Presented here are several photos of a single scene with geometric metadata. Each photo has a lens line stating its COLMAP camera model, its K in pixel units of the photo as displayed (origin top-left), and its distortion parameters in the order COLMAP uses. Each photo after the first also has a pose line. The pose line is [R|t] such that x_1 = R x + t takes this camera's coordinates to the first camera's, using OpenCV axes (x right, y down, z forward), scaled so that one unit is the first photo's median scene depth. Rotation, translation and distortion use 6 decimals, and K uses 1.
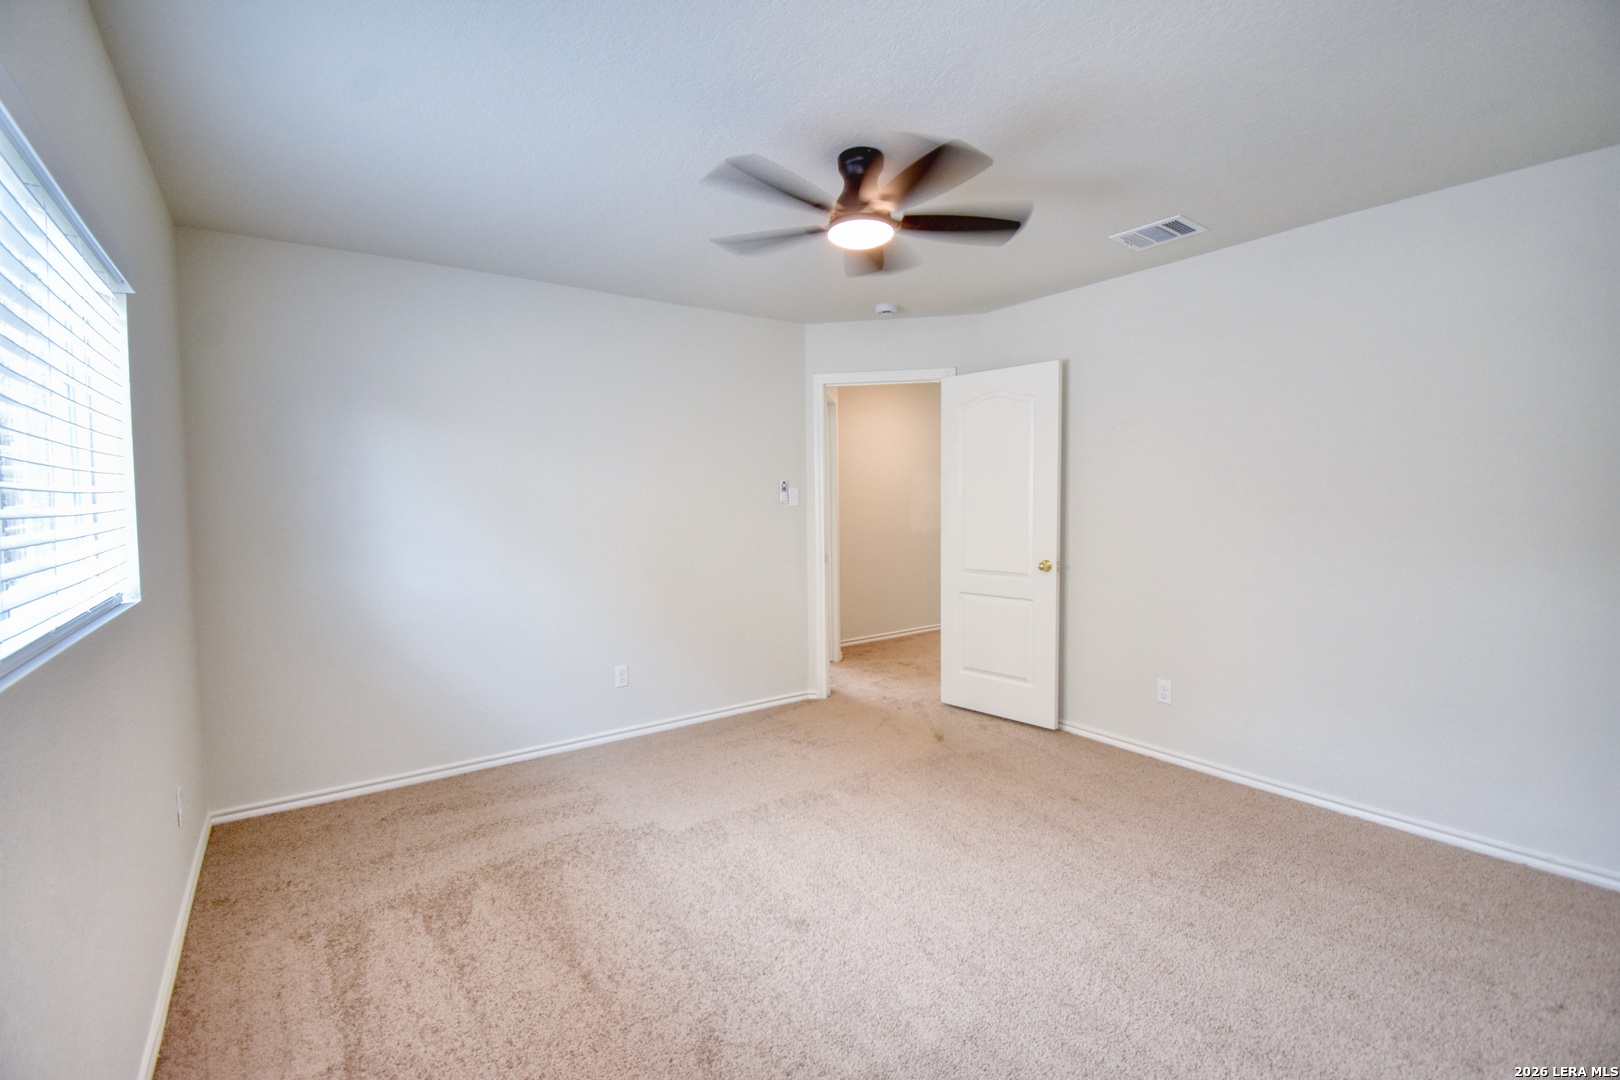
lens RADIAL K [[715.3, 0, 805.0], [0, 715.3, 538.6], [0, 0, 1]] dist [0.019425, -0.025711]
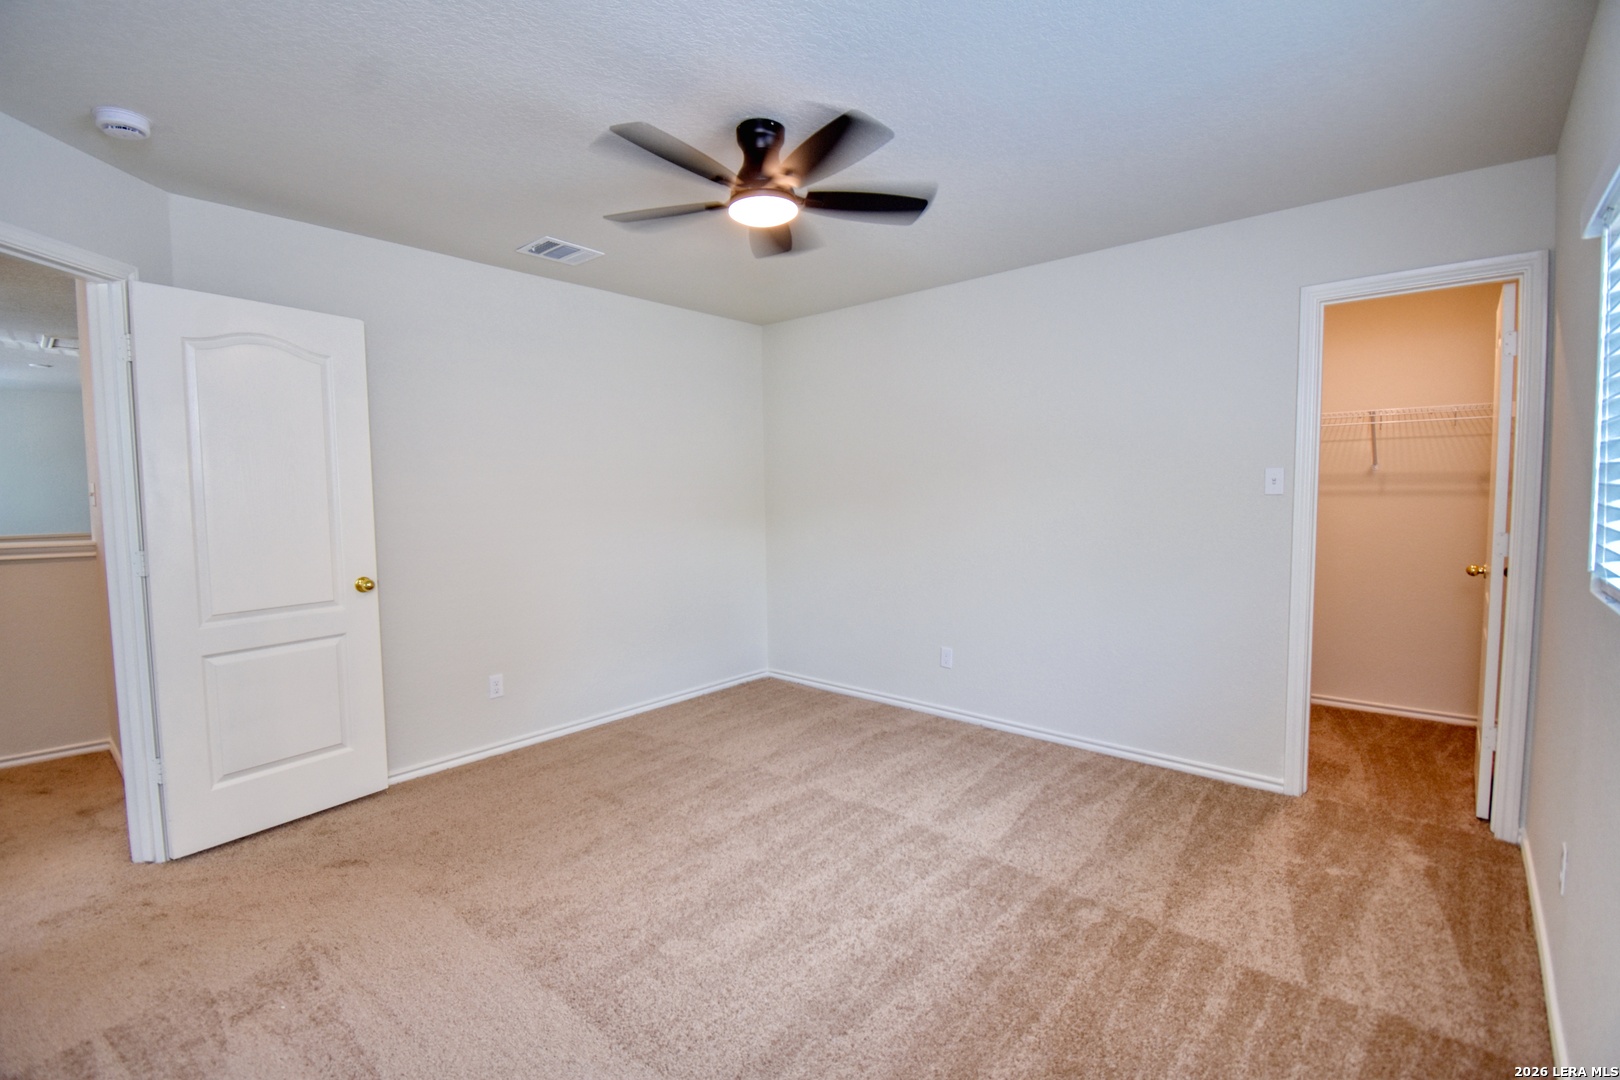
lens RADIAL K [[715.3, 0, 805.0], [0, 715.3, 538.6], [0, 0, 1]] dist [0.019425, -0.025711]
pose [[-0.218979, -0.054217, 0.974222, -0.510979], [0.072012, 0.994834, 0.071550, -0.031826], [-0.973068, 0.085824, -0.213944, 0.691735]]
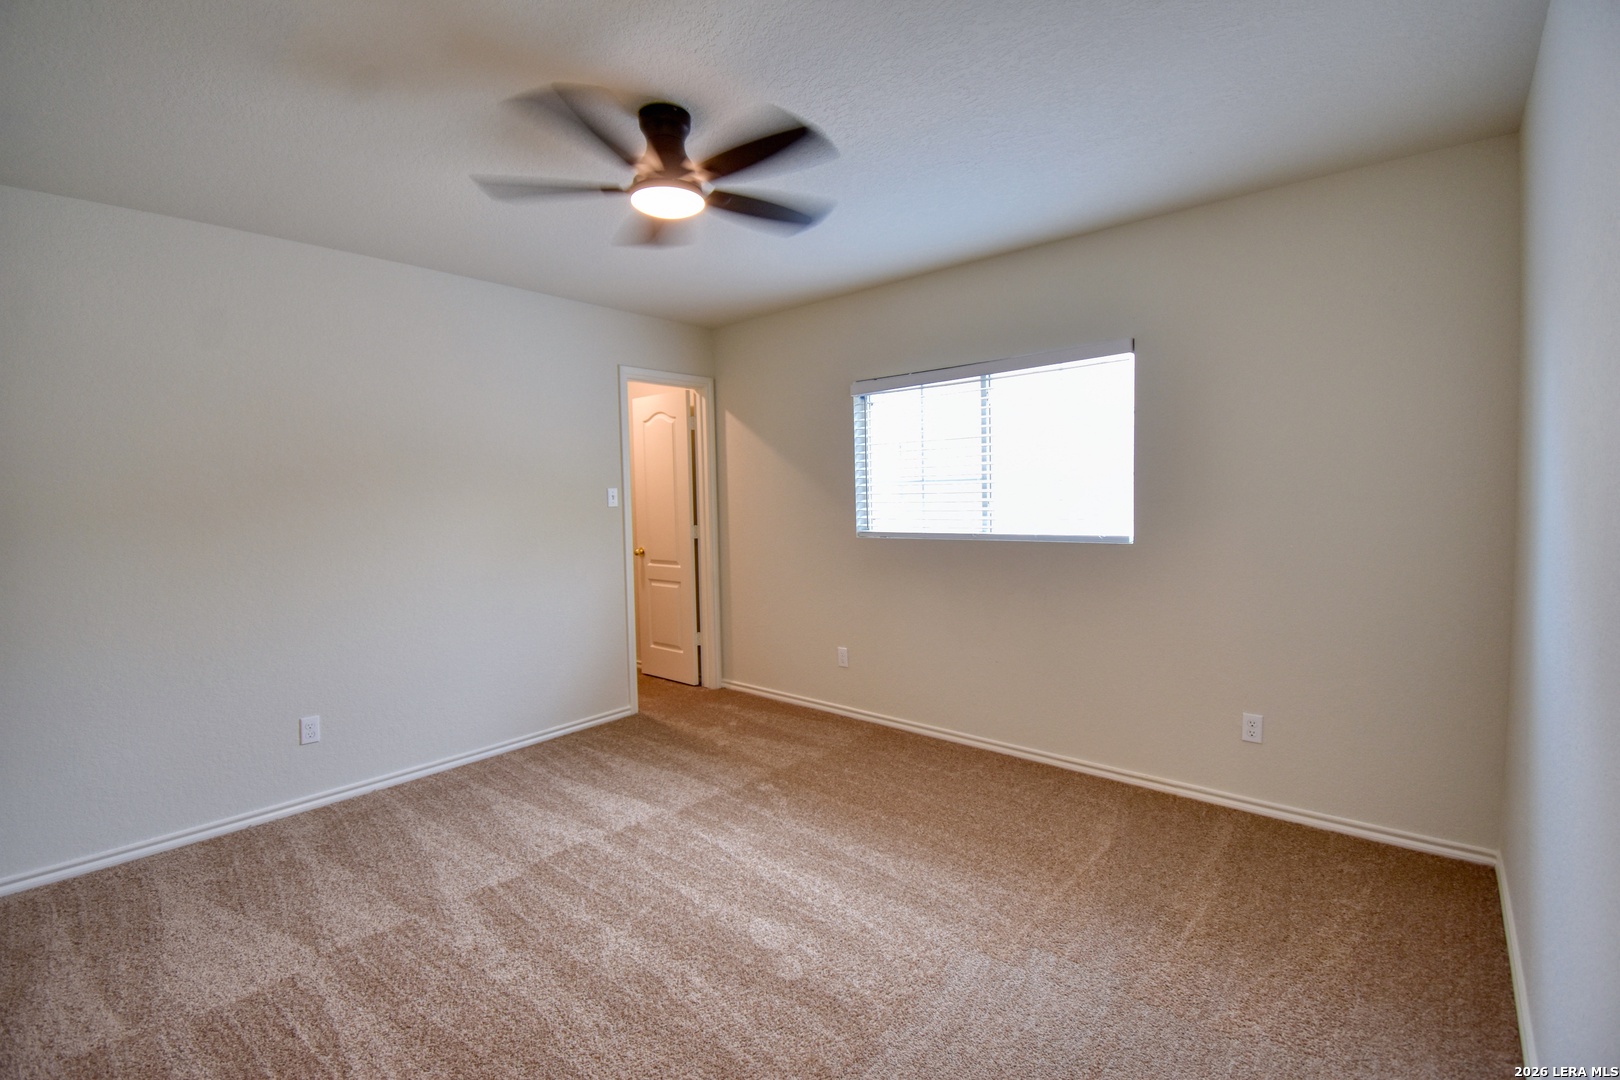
lens RADIAL K [[715.3, 0, 805.0], [0, 715.3, 538.6], [0, 0, 1]] dist [0.019425, -0.025711]
pose [[-0.974026, 0.044997, -0.221921, 0.079605], [0.018122, 0.992404, 0.121681, -0.065507], [0.225710, 0.114498, -0.967442, 1.143336]]
